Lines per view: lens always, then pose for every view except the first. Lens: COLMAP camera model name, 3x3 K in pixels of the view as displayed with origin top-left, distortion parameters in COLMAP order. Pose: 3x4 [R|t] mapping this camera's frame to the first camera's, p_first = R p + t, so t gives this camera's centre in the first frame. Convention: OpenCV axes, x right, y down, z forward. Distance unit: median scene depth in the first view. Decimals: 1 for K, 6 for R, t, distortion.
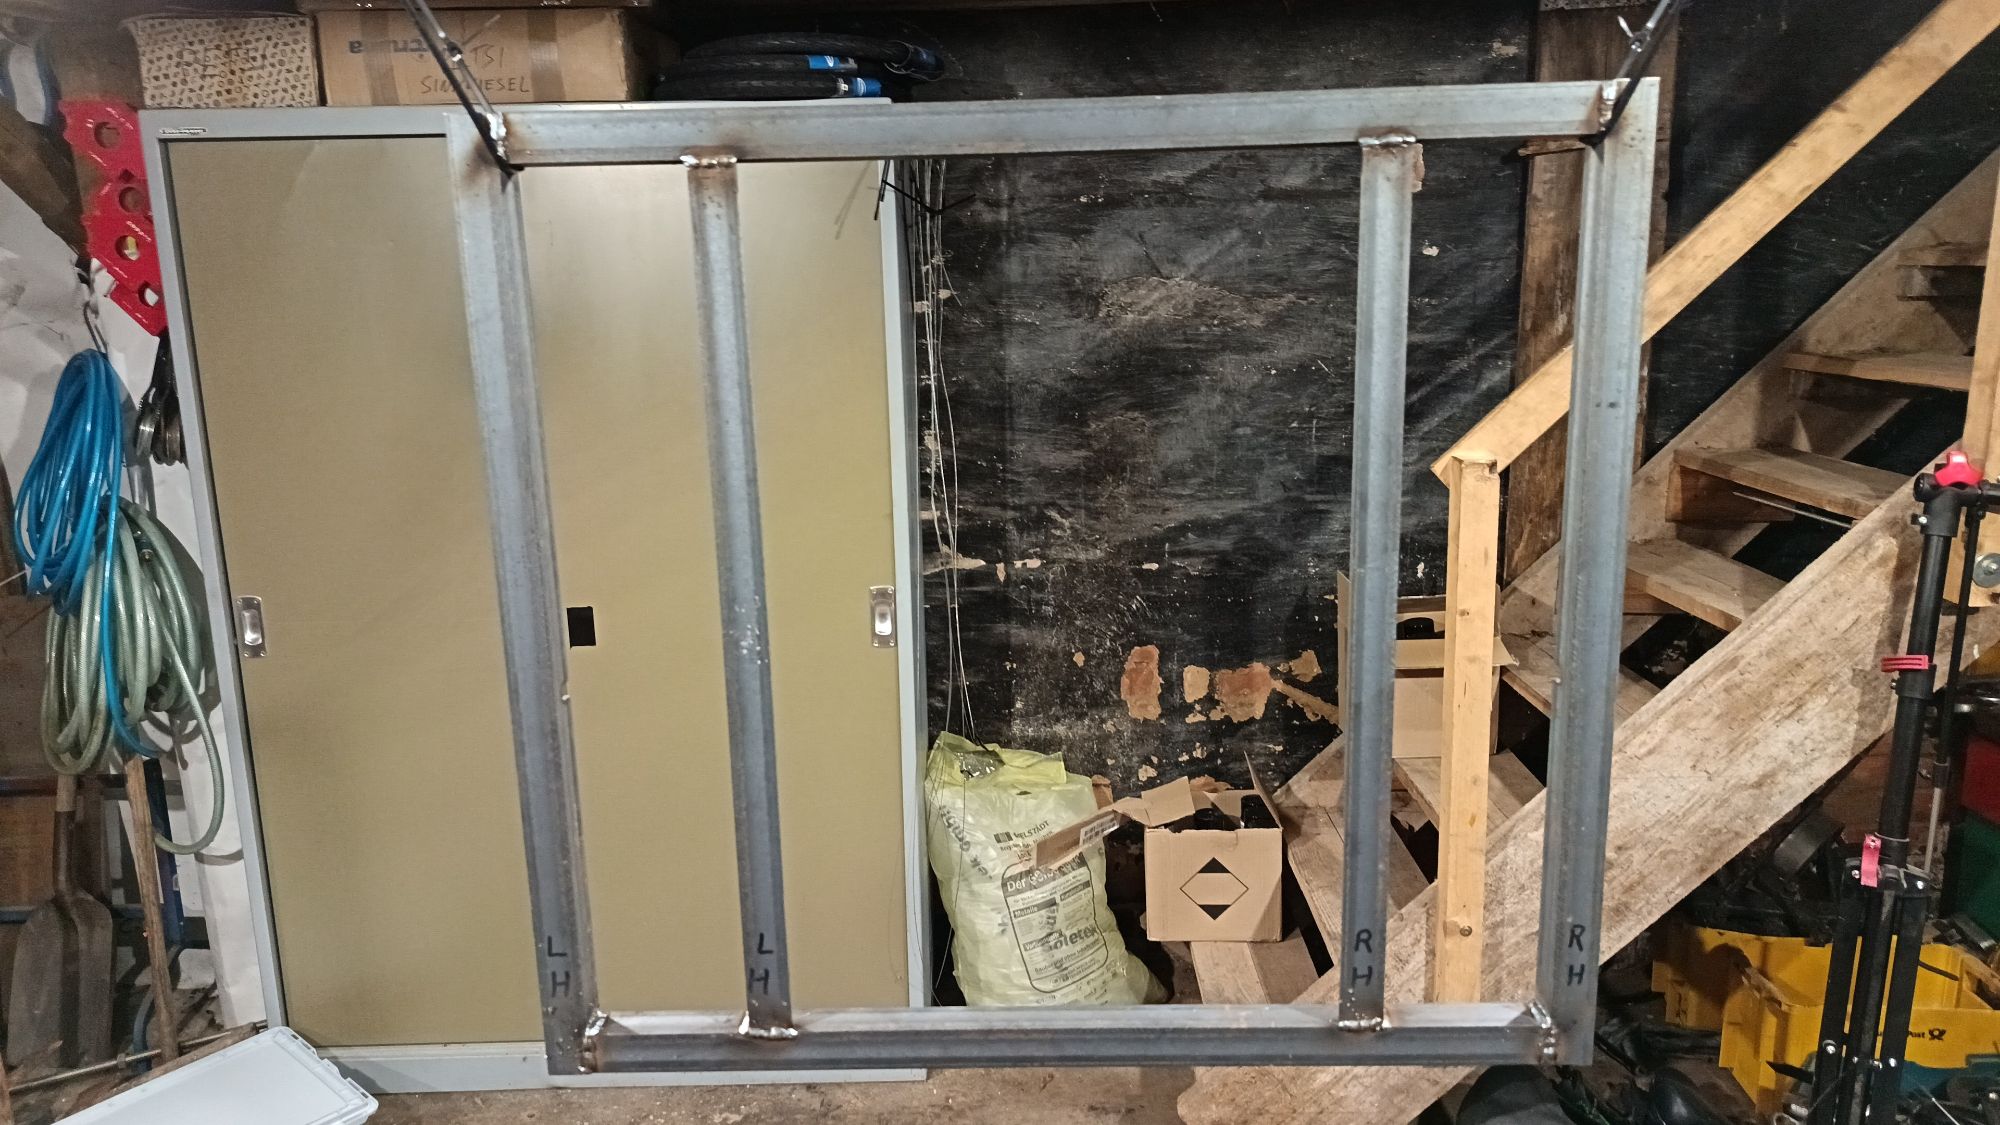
lens RADIAL K [[1493.9, 0, 969.0], [0, 1493.9, 569.1], [0, 0, 1]] dist [0.123219, -0.148328]
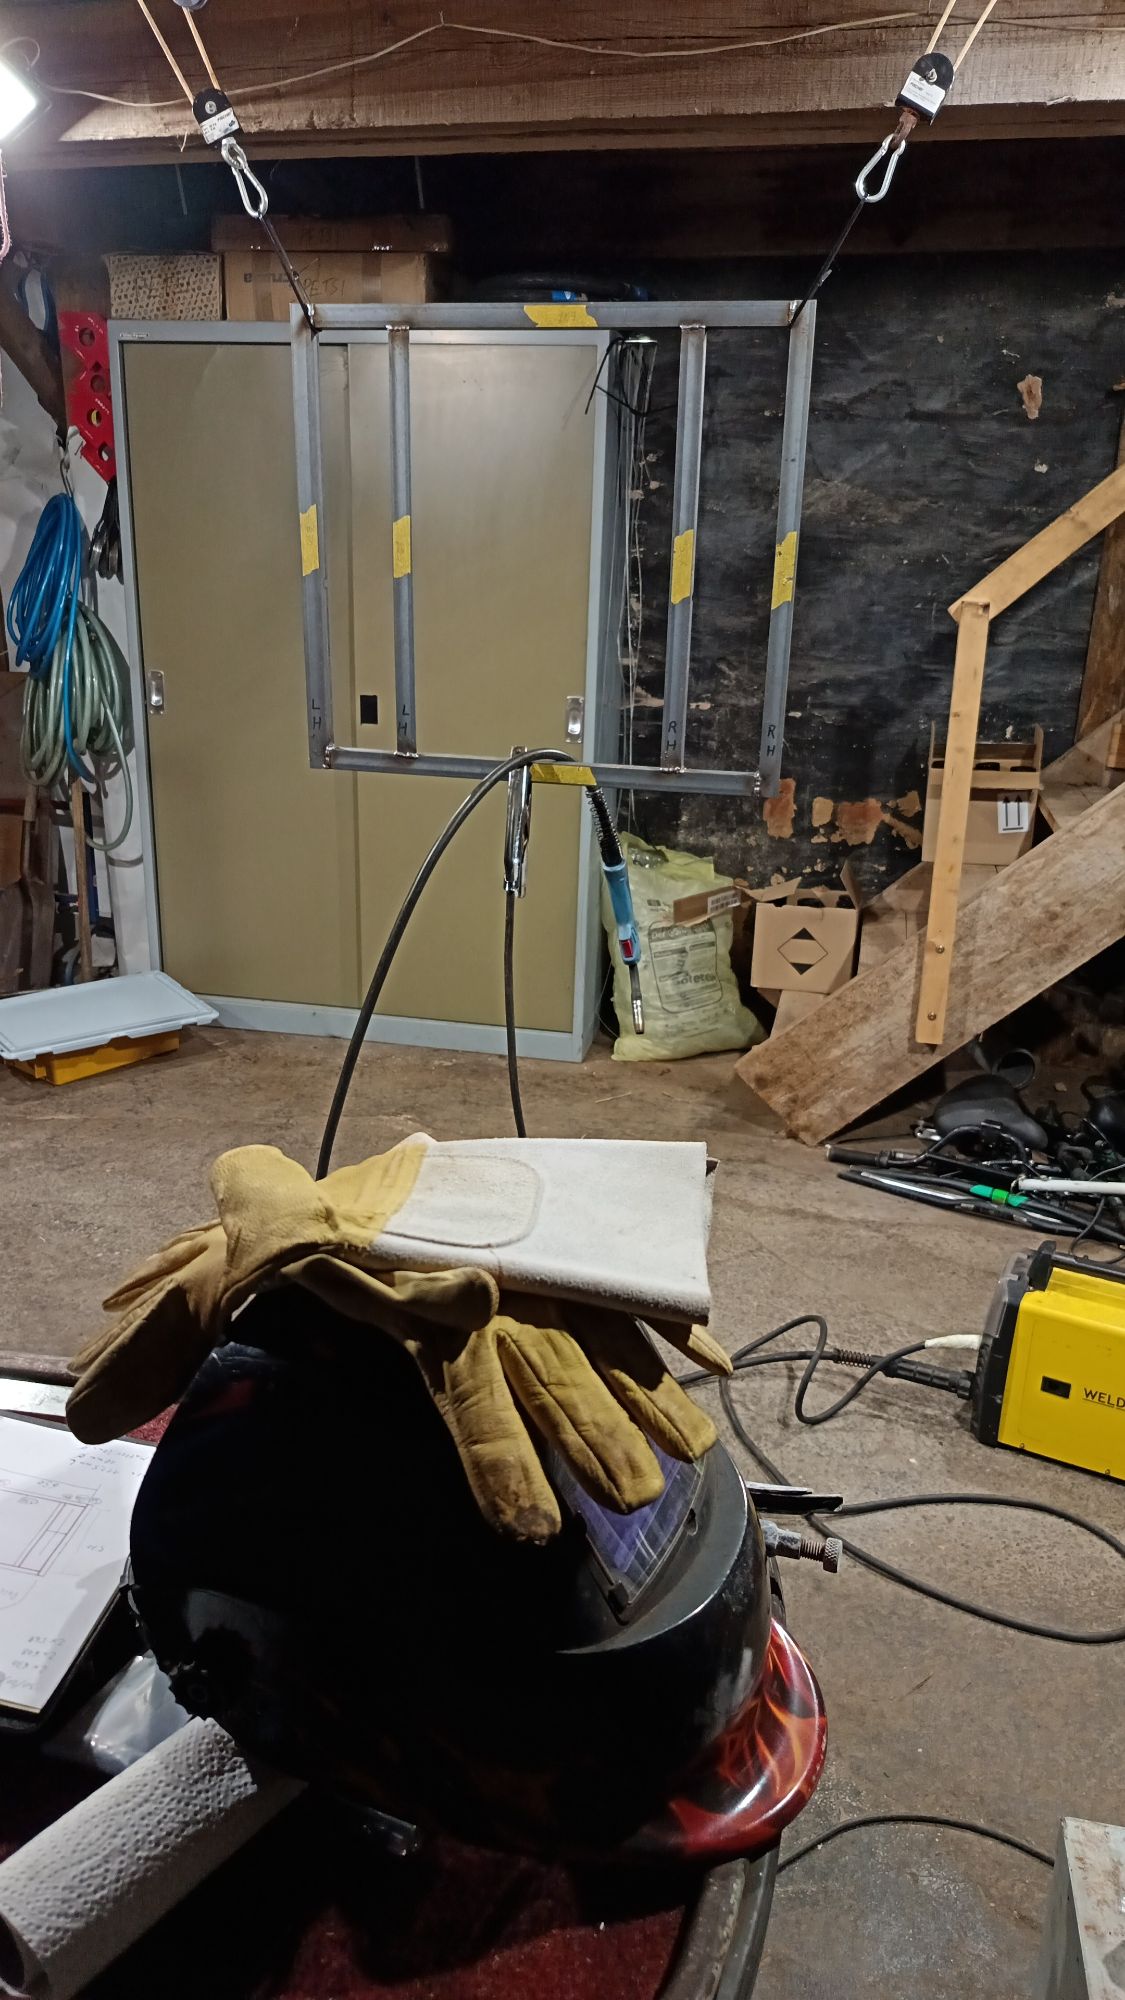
lens RADIAL K [[1433.2, 0, 501.0], [0, 1433.2, 1008.3], [0, 0, 1]] dist [0.087837, -0.127581]
pose [[0.978827, 0.112567, -0.170959, 0.121053], [-0.090431, 0.987092, 0.132182, 0.113732], [0.183631, -0.113923, 0.976371, -0.314348]]
